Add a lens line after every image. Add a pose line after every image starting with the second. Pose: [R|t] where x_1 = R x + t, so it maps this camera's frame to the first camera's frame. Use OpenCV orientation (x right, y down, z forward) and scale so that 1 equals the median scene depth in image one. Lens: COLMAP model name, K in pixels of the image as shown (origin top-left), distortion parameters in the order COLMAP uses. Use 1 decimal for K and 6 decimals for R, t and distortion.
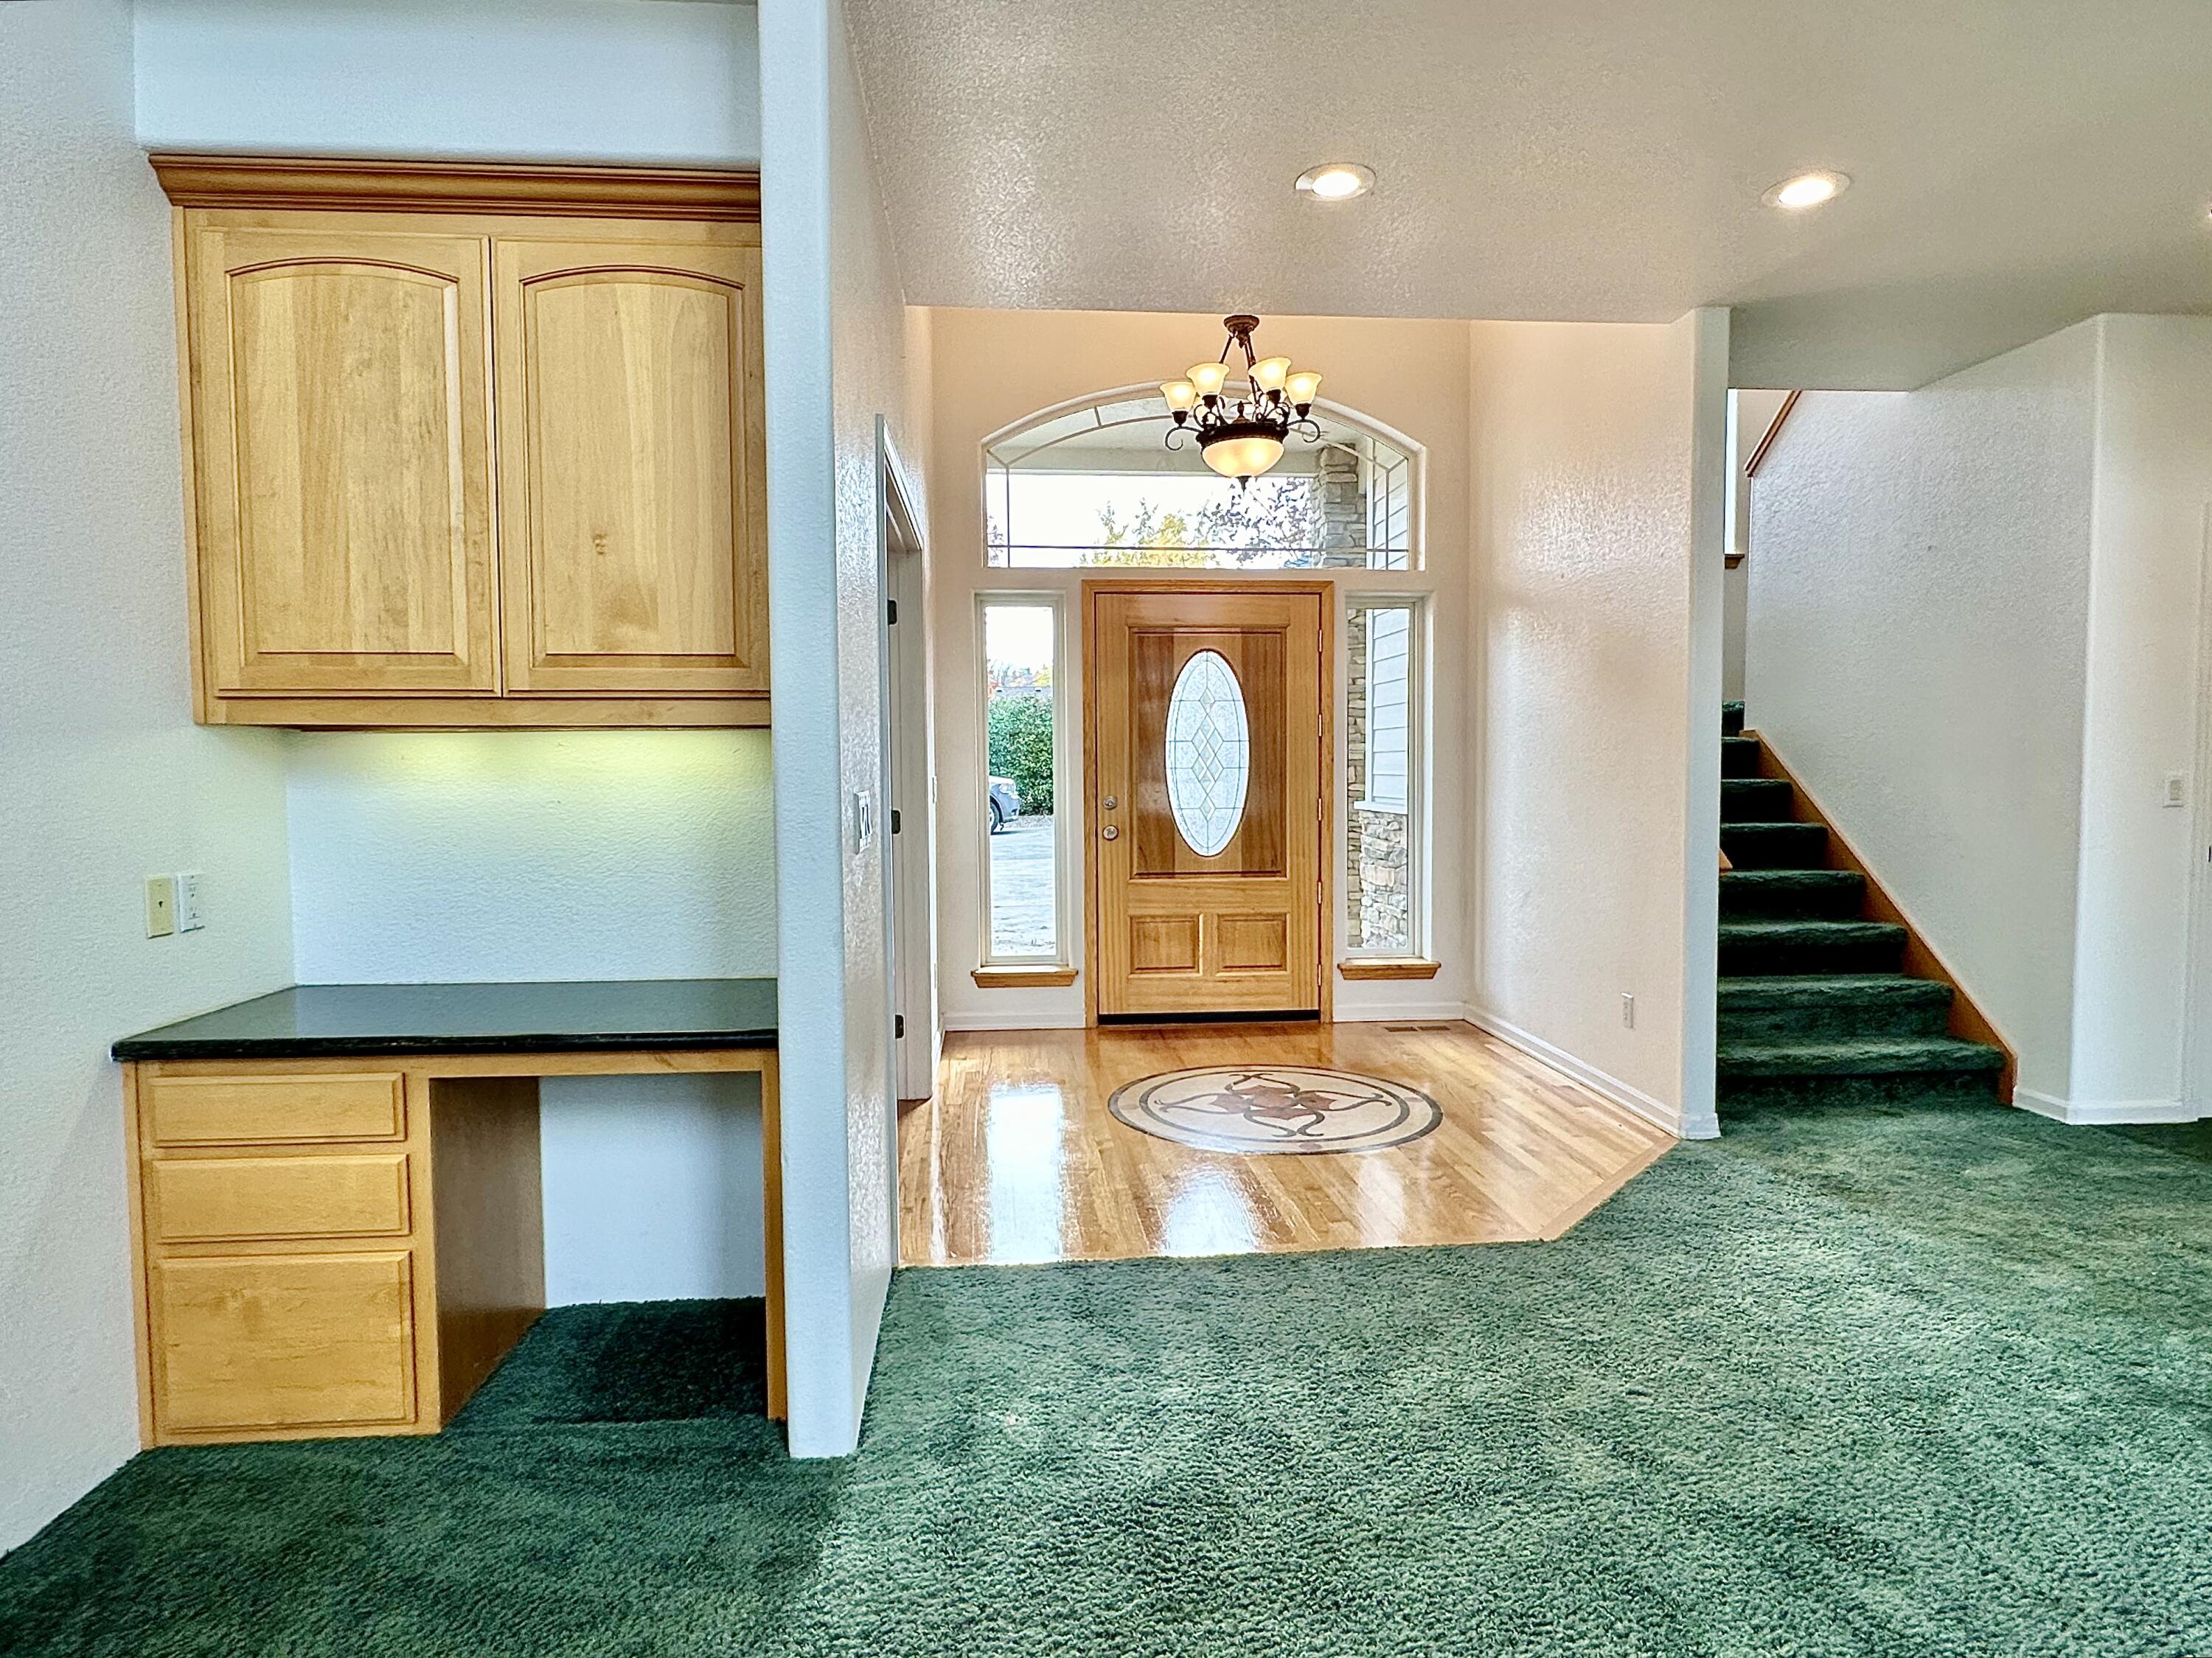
lens RADIAL K [[1234.1, 0, 1101.9], [0, 1234.1, 827.8], [0, 0, 1]] dist [0.001898, 0.001522]
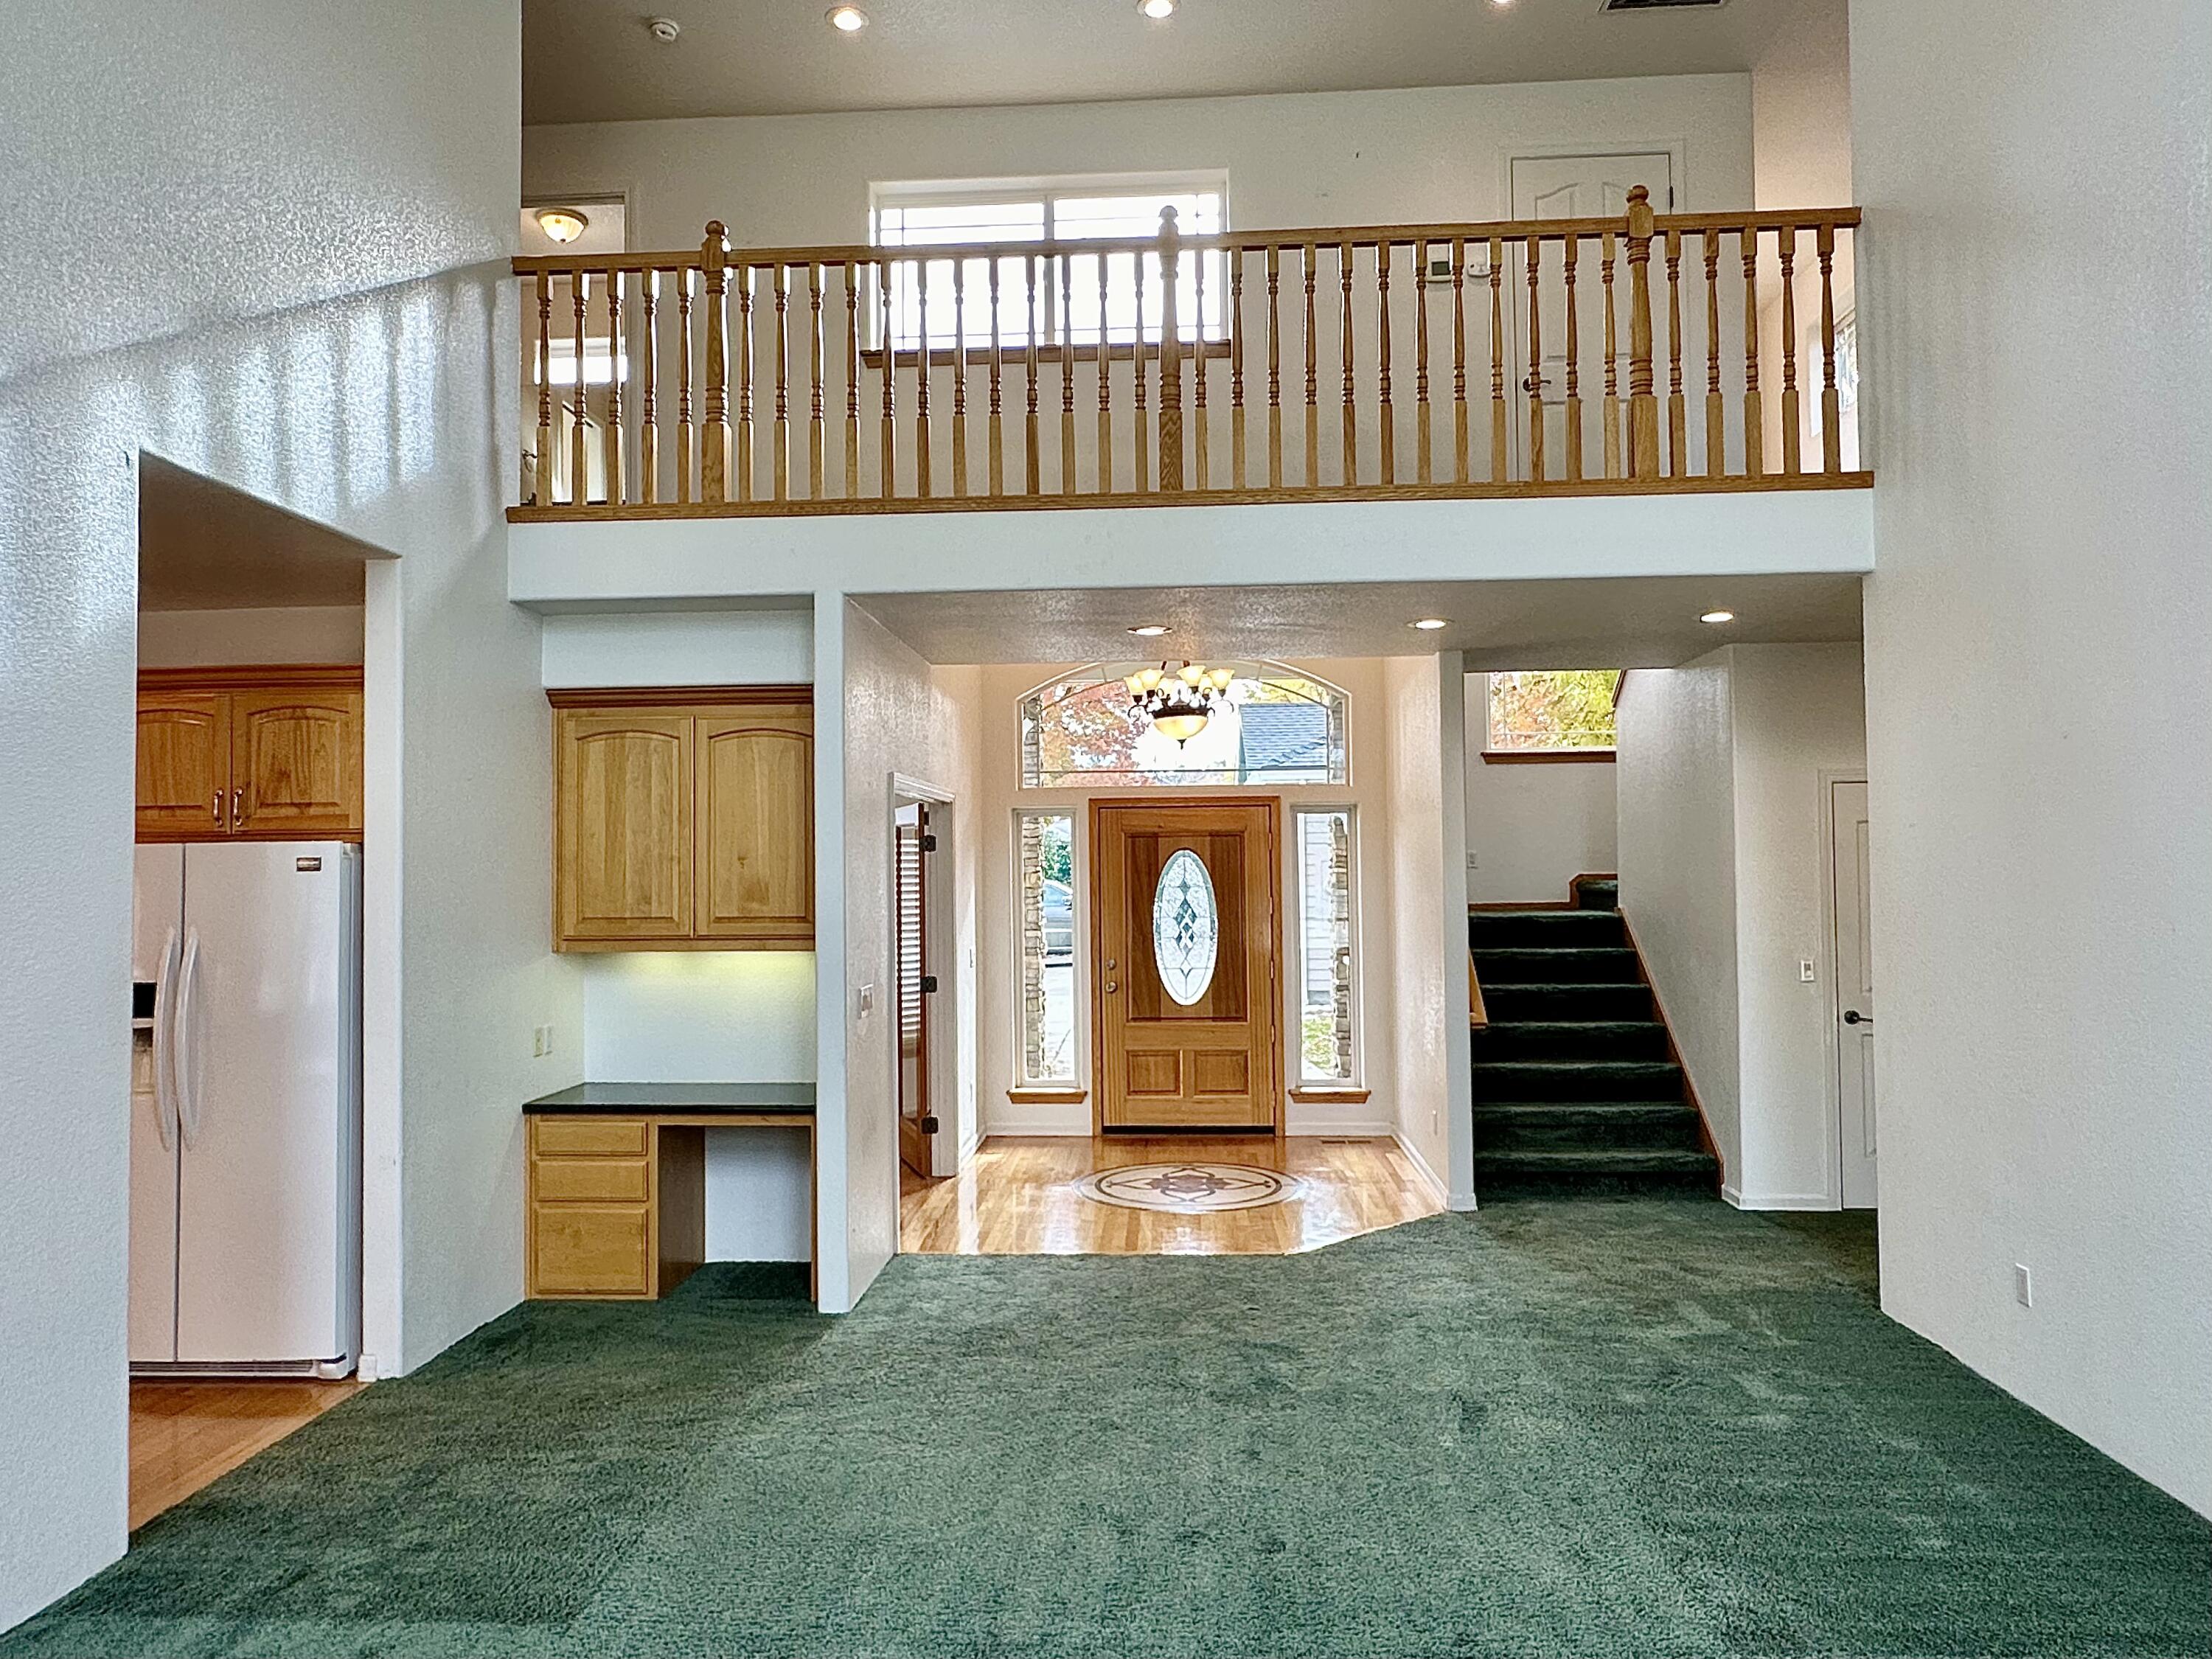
lens RADIAL K [[1375.3, 0, 1100.6], [0, 1375.3, 838.5], [0, 0, 1]] dist [0.011146, 0.001327]
pose [[0.990274, -0.009531, -0.138803, 0.383914], [-0.001592, 0.996809, -0.079804, -0.070842], [0.139121, 0.079249, 0.987099, -0.900823]]
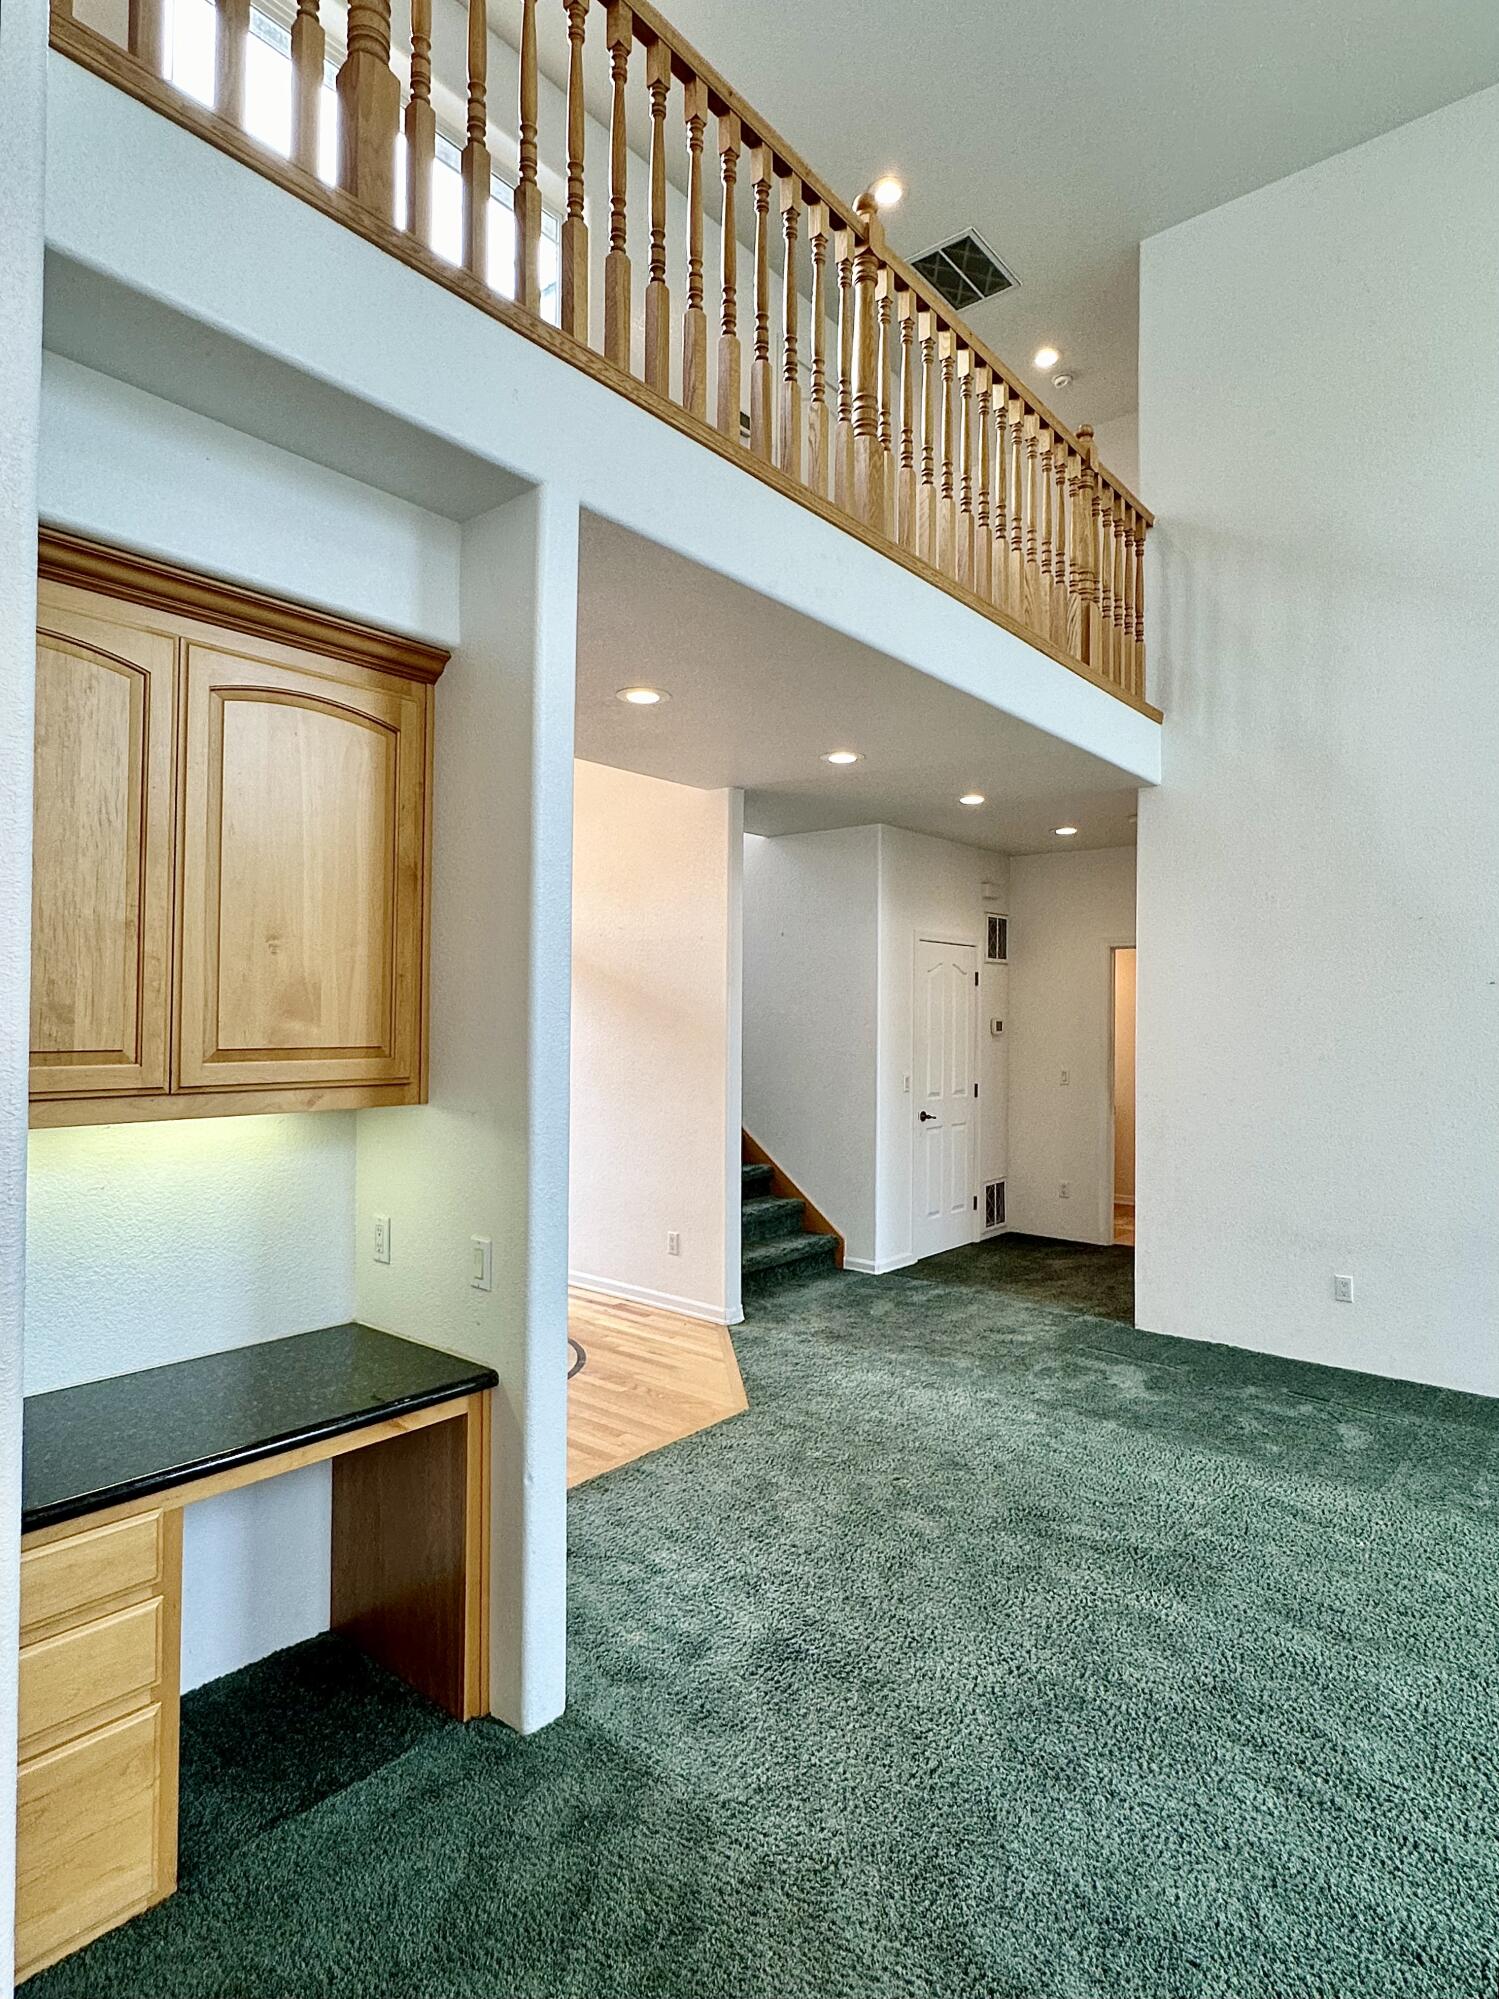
lens RADIAL K [[1071.9, 0, 731.9], [0, 1071.9, 995.9], [0, 0, 1]] dist [0.000481, -0.000340]
pose [[0.707501, 0.025749, 0.706243, -0.605582], [0.021676, 0.998075, -0.058103, -0.097175], [-0.706379, 0.056416, 0.705582, 0.061754]]
